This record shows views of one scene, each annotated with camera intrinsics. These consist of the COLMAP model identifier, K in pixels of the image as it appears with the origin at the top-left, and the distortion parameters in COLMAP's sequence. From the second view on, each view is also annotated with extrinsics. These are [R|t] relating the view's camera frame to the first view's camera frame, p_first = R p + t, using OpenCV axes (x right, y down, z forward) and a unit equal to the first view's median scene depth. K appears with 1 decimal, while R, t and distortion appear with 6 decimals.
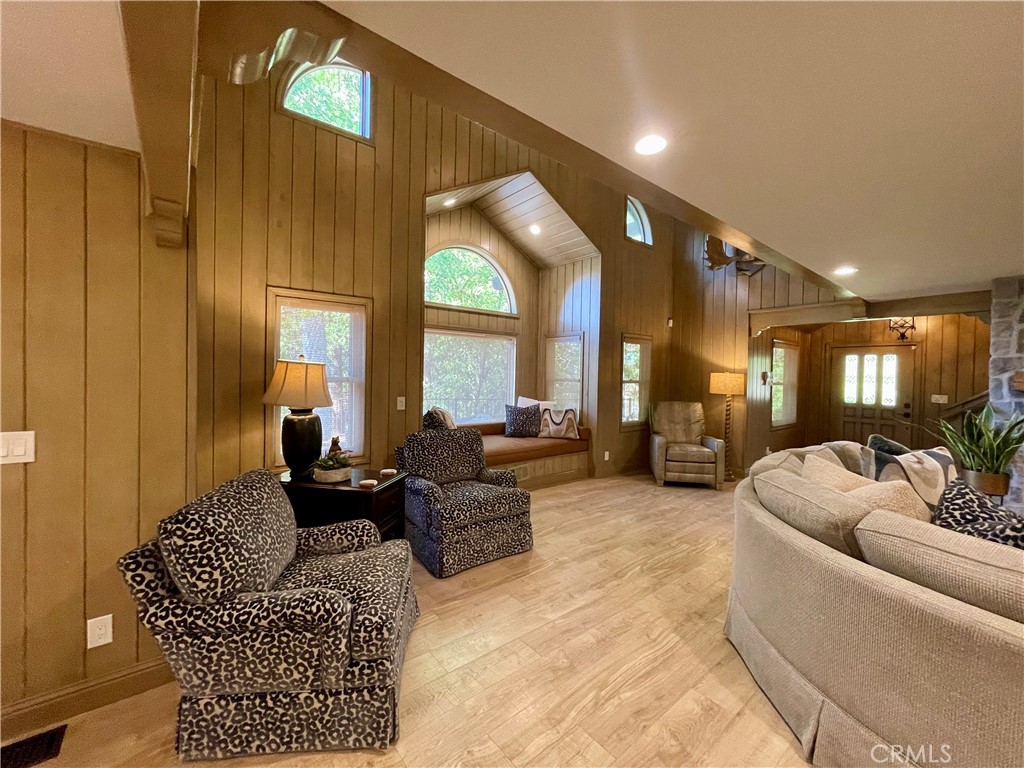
lens RADIAL K [[413.2, 0, 506.7], [0, 413.2, 379.9], [0, 0, 1]] dist [0.000947, 0.000060]
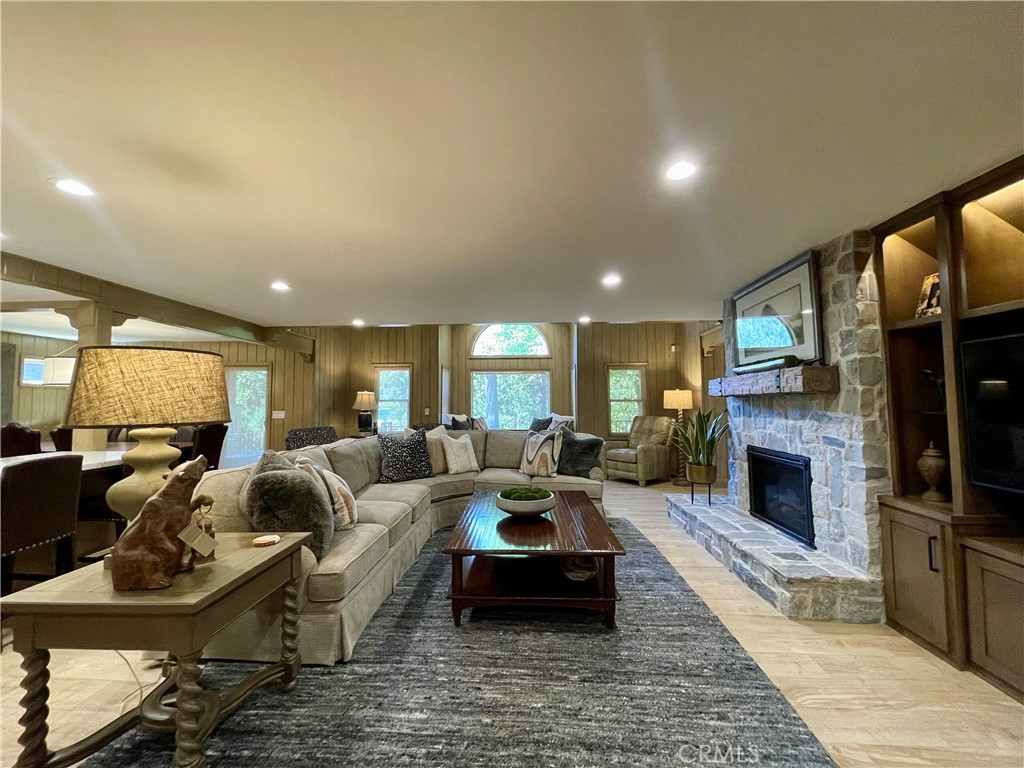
lens RADIAL K [[413.2, 0, 509.1], [0, 413.2, 382.6], [0, 0, 1]] dist [0.000947, 0.000060]
pose [[0.740916, -0.051843, -0.669594, 0.998658], [0.005053, 0.997418, -0.071634, 0.043181], [0.671579, 0.049692, 0.739265, -0.175859]]
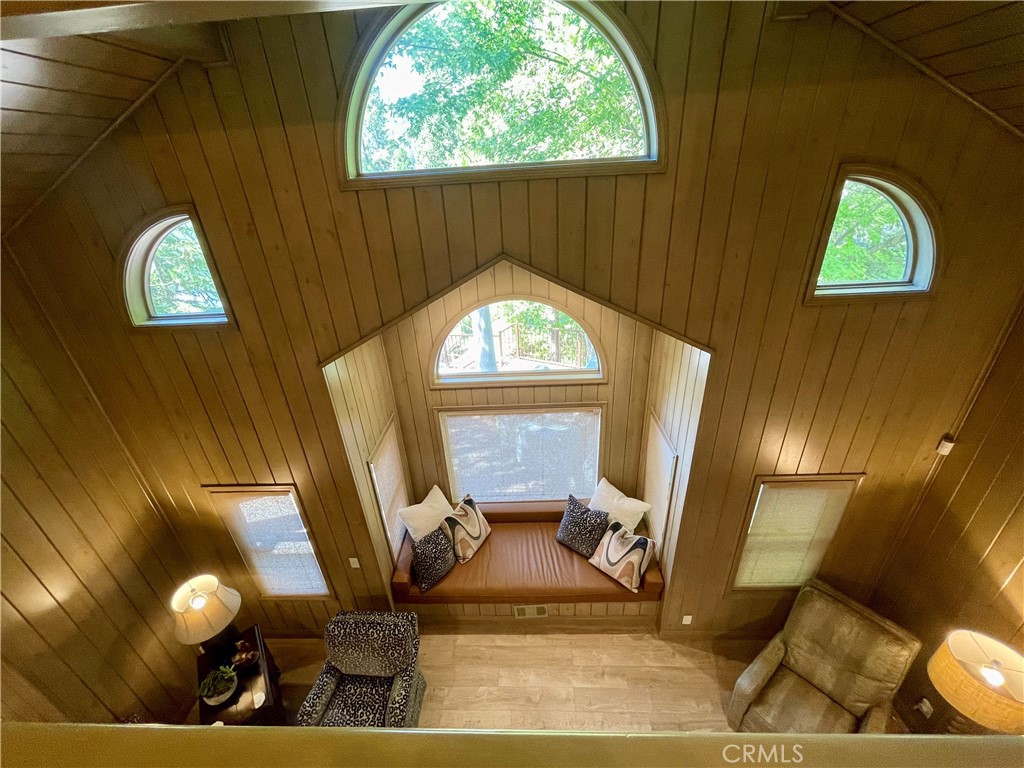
lens RADIAL K [[413.2, 0, 508.9], [0, 413.2, 378.4], [0, 0, 1]] dist [0.000947, 0.000060]
pose [[0.756564, 0.240248, -0.608187, 0.357593], [0.060002, 0.900636, 0.430412, -0.515847], [0.651161, -0.362127, 0.666974, 0.518410]]
